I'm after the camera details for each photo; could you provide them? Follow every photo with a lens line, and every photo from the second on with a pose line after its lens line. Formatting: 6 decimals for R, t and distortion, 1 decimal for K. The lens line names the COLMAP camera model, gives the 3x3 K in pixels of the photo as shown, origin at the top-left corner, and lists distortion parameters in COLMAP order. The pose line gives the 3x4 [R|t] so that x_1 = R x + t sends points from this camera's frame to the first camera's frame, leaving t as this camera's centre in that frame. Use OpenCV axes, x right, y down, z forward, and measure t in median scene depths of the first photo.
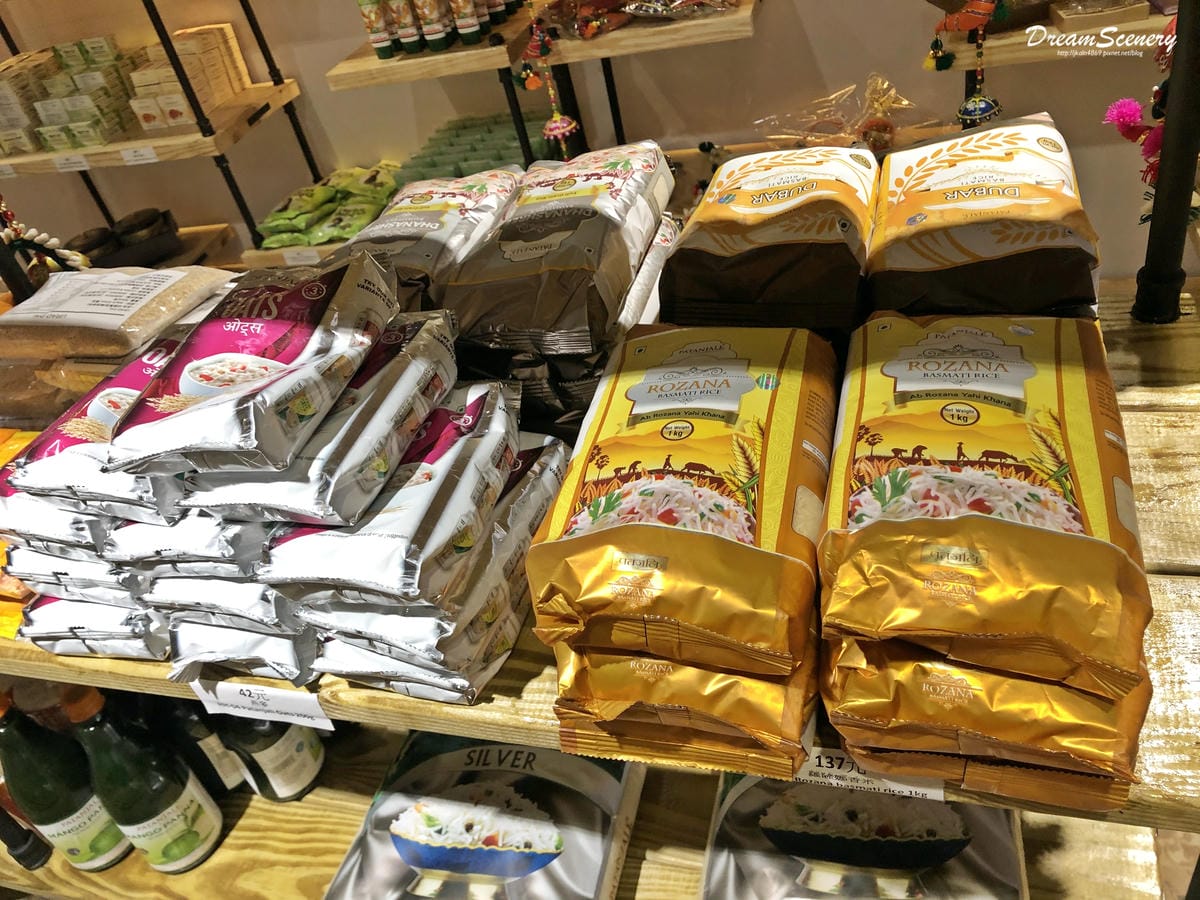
lens RADIAL K [[979.3, 0, 597.8], [0, 979.3, 450.3], [0, 0, 1]] dist [-0.003256, -0.000002]
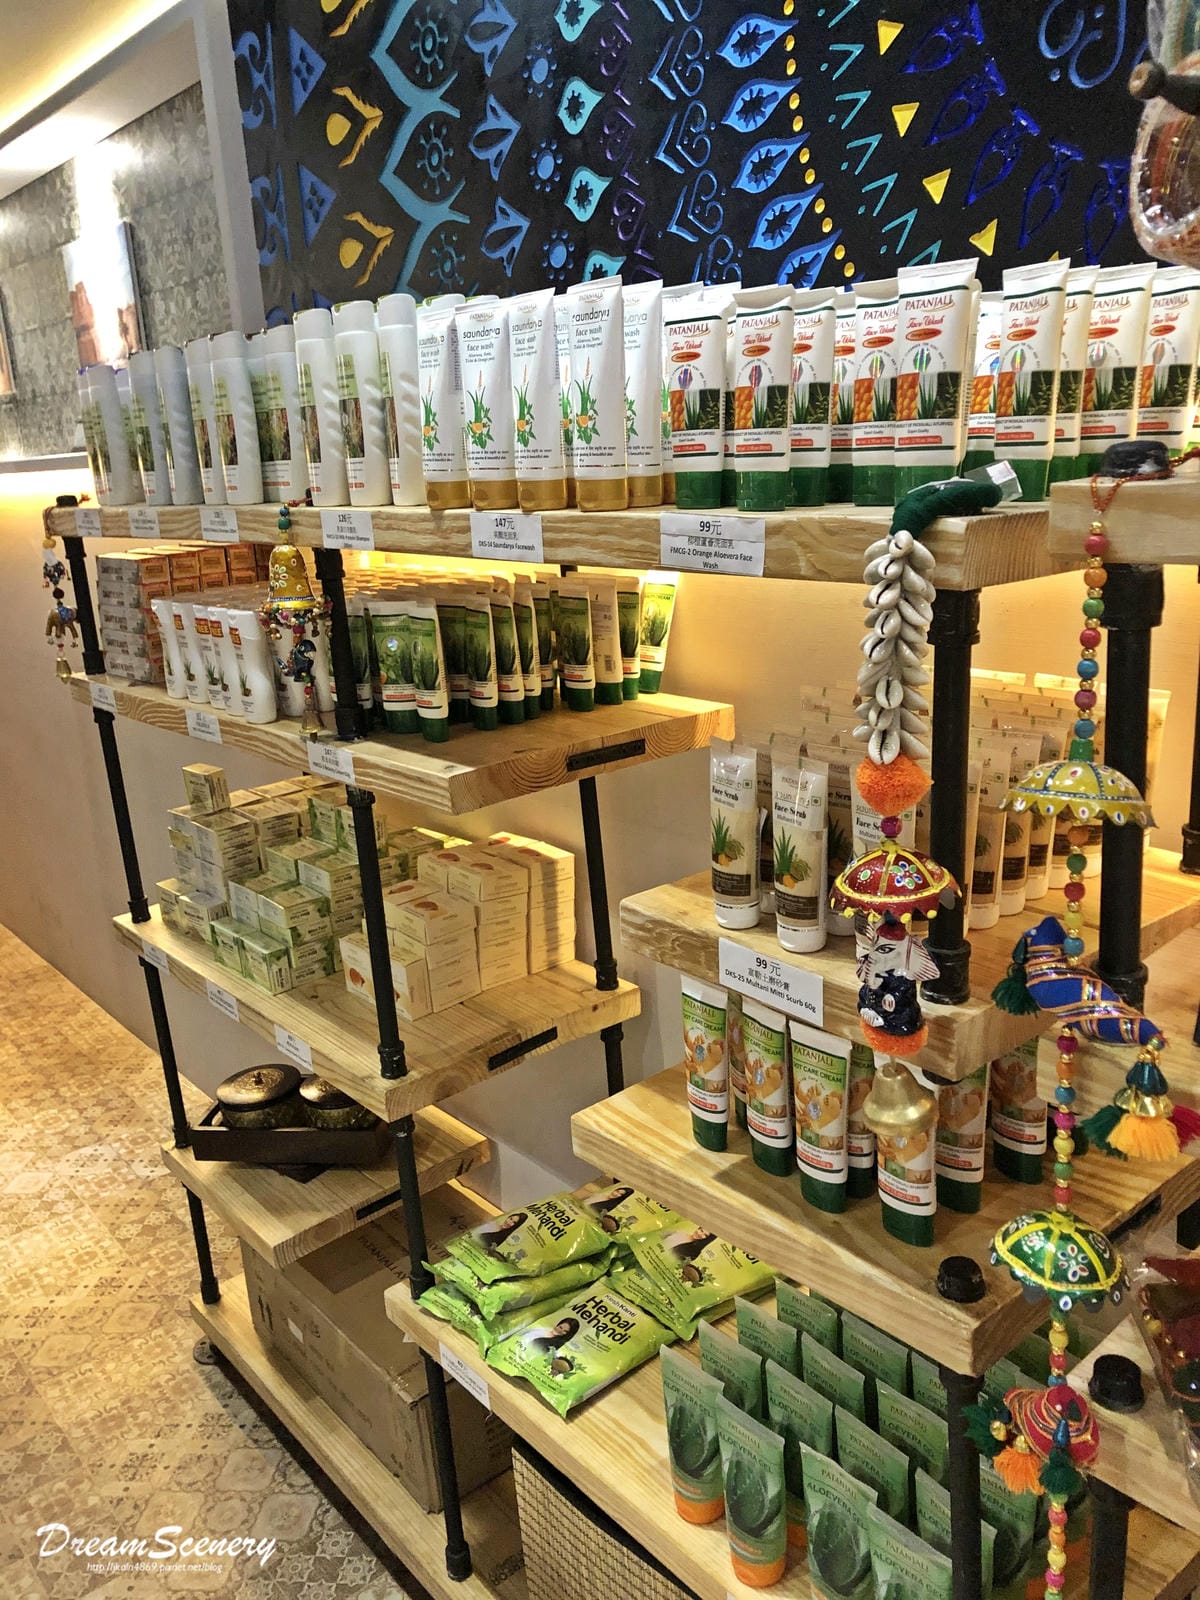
lens RADIAL K [[1305.7, 0, 600.4], [0, 1305.7, 801.7], [0, 0, 1]] dist [-0.003256, -0.000002]
pose [[0.815065, 0.289481, -0.501866, -0.023104], [-0.422632, 0.889586, -0.173261, -0.358005], [0.396297, 0.353324, 0.847414, 0.421093]]
